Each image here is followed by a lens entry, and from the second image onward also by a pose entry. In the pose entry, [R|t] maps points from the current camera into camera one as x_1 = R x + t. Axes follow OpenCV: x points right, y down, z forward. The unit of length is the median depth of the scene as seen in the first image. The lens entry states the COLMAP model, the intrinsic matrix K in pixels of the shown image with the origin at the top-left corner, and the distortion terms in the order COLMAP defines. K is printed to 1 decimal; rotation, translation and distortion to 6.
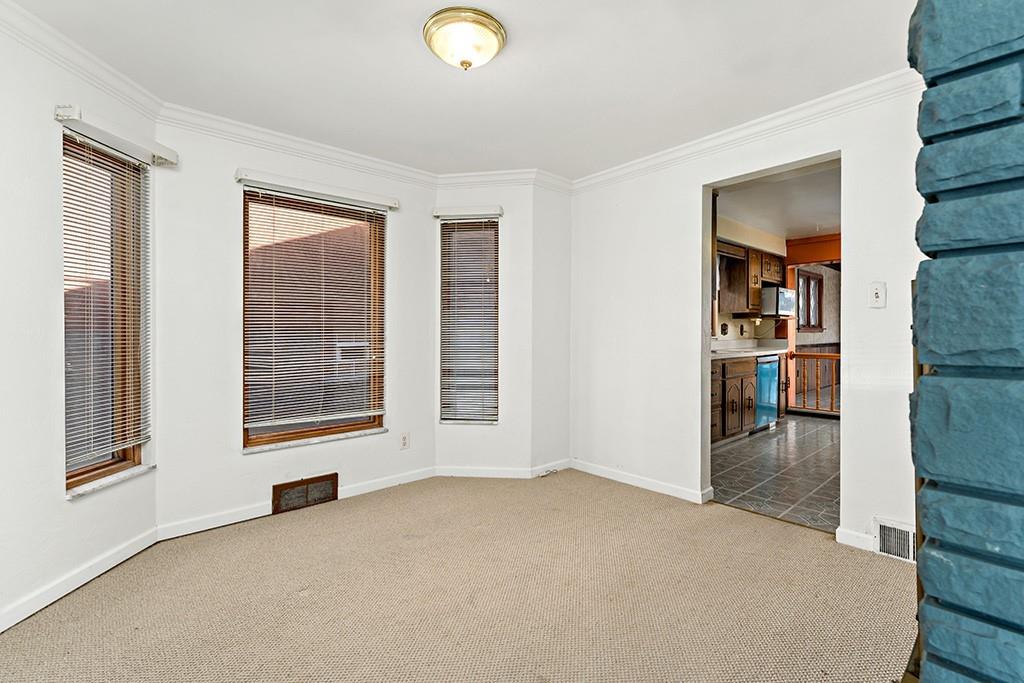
lens RADIAL K [[463.8, 0, 509.6], [0, 463.8, 336.5], [0, 0, 1]] dist [-0.001281, -0.000138]
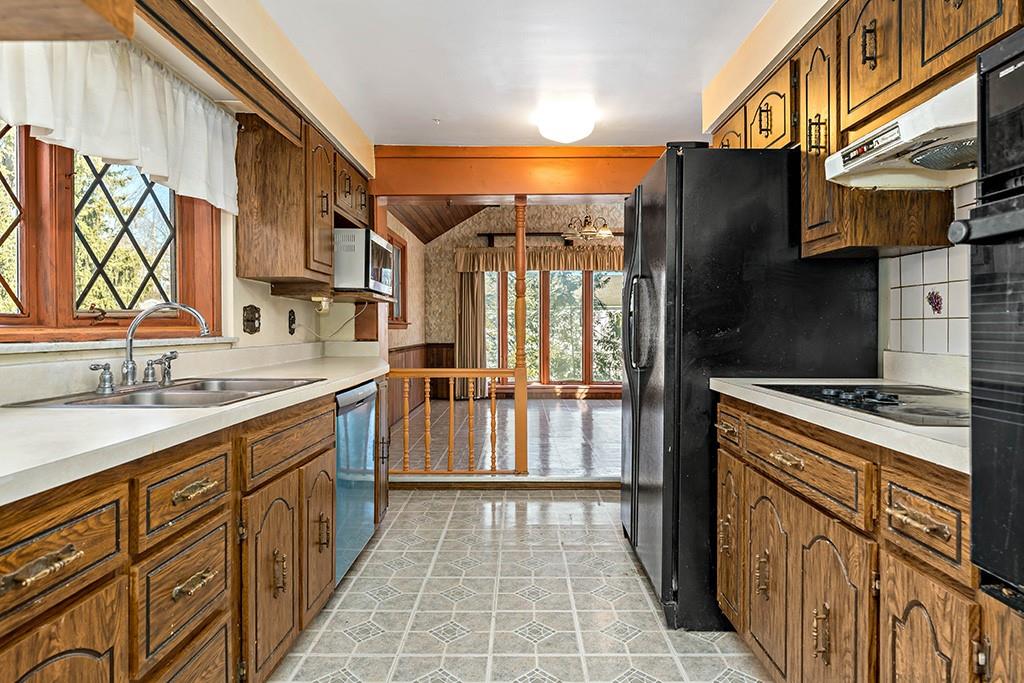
lens RADIAL K [[611.3, 0, 511.7], [0, 611.3, 336.8], [0, 0, 1]] dist [0.018093, 0.001773]
pose [[0.679155, -0.005944, 0.733971, 0.223336], [0.002435, 0.999980, 0.005845, -0.002851], [-0.733991, -0.002182, 0.679156, 0.468012]]
